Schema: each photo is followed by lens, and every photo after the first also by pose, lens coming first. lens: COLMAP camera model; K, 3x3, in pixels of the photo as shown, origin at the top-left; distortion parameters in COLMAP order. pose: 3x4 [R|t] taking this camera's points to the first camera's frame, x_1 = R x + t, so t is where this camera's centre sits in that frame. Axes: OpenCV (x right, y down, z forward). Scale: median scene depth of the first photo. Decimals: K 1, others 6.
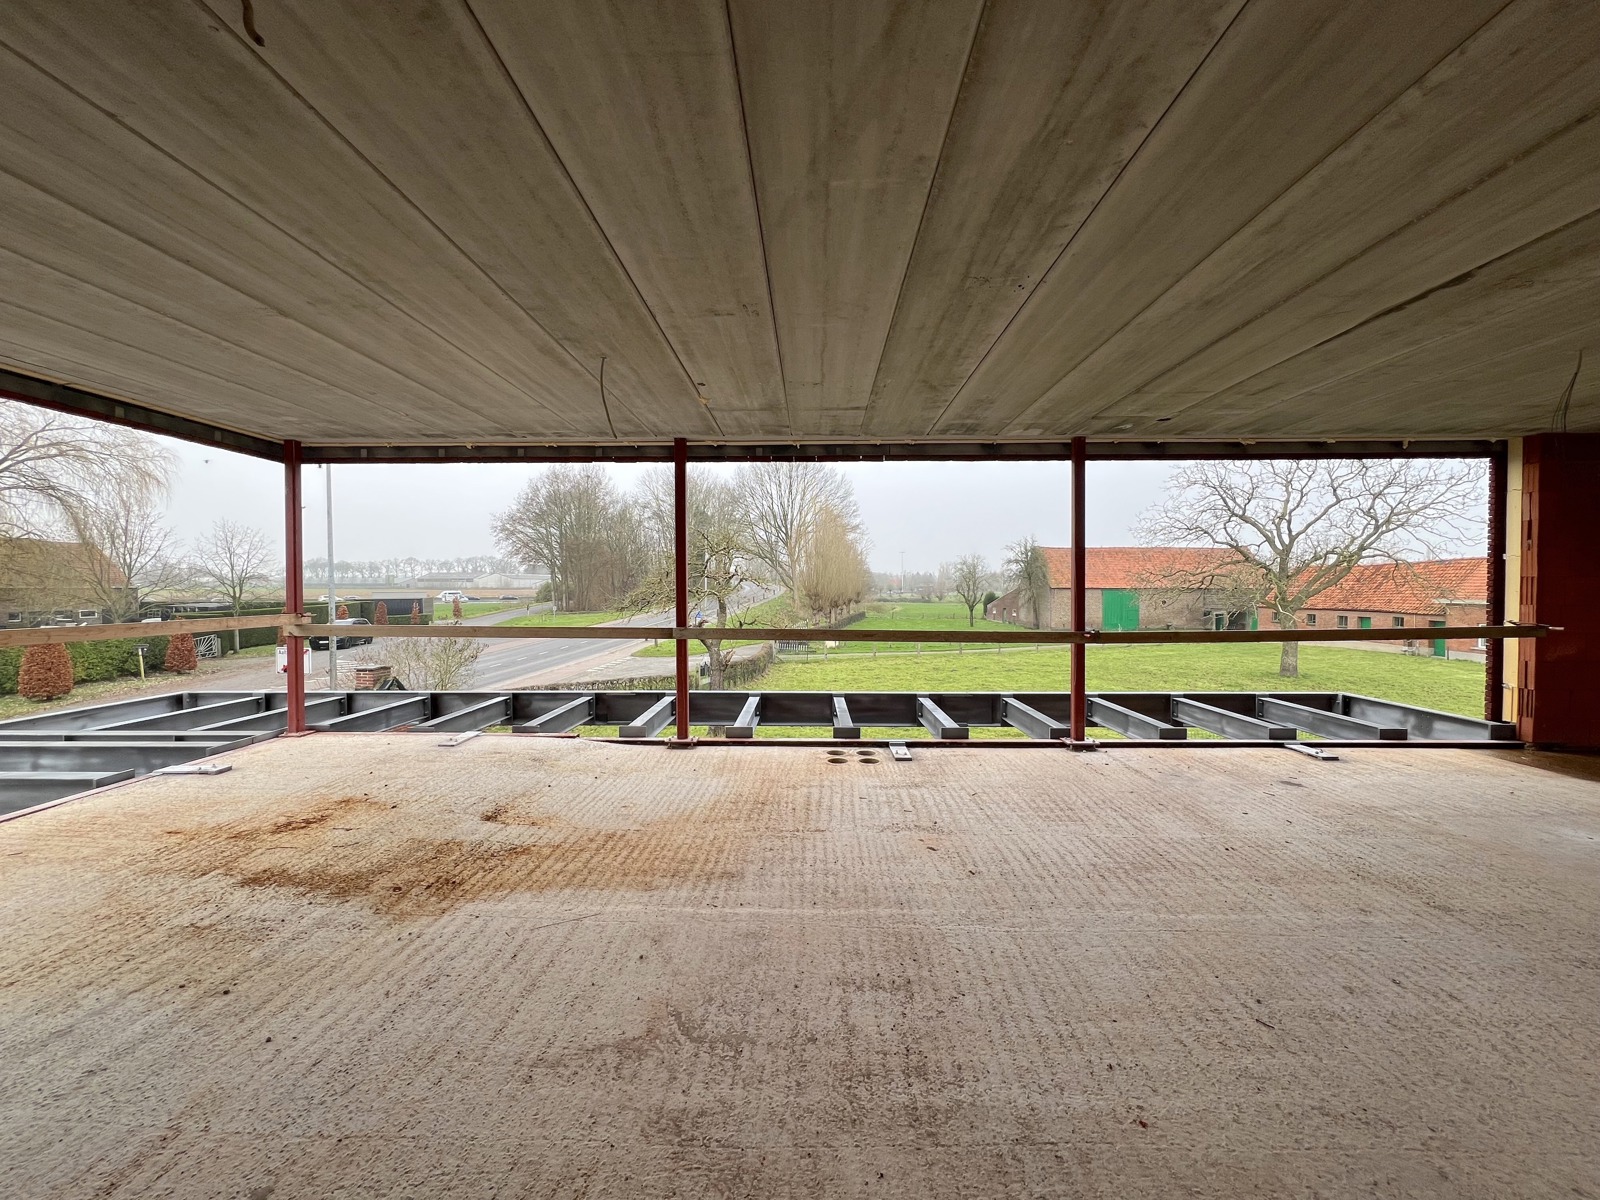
lens RADIAL K [[642.7, 0, 797.2], [0, 642.7, 598.7], [0, 0, 1]] dist [-0.002470, -0.000129]
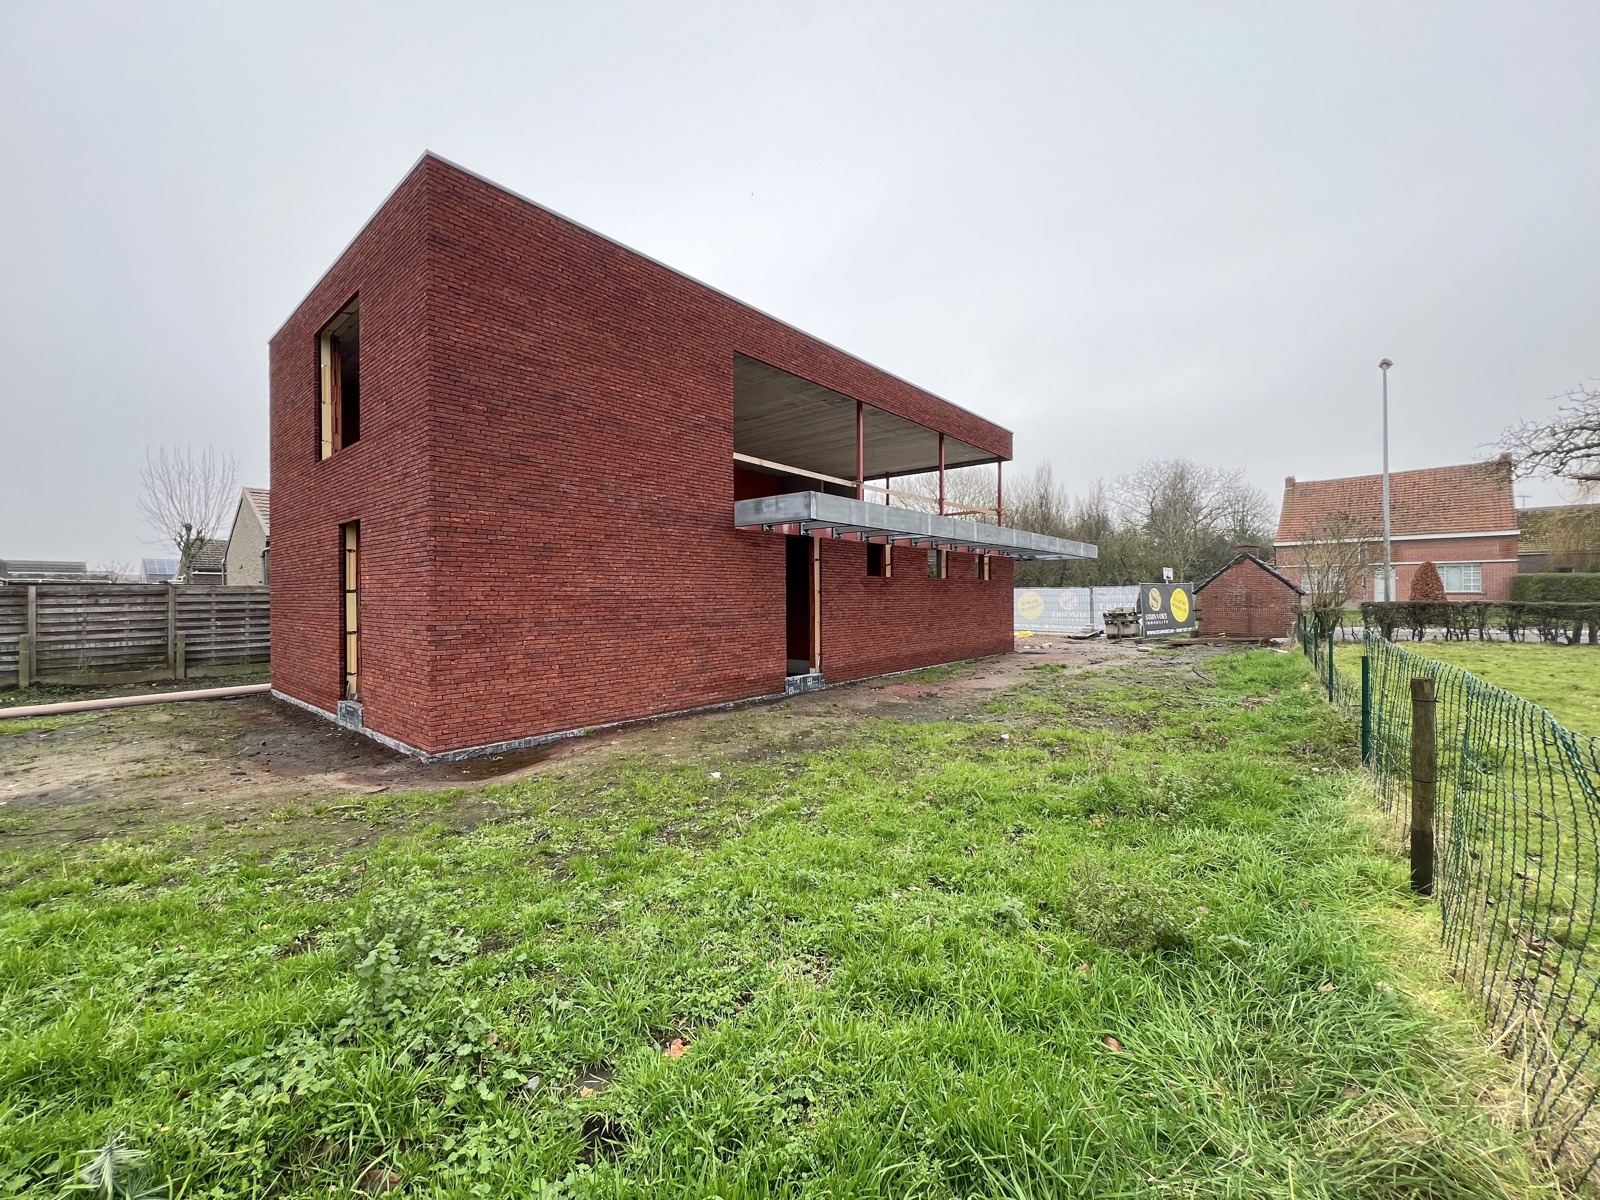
lens RADIAL K [[642.7, 0, 797.2], [0, 642.7, 598.7], [0, 0, 1]] dist [-0.002470, -0.000129]
pose [[-0.646341, 0.002821, -0.763043, 3.816832], [-0.011289, 0.999848, 0.013258, 0.721182], [0.762965, 0.017184, -0.646211, 3.784910]]
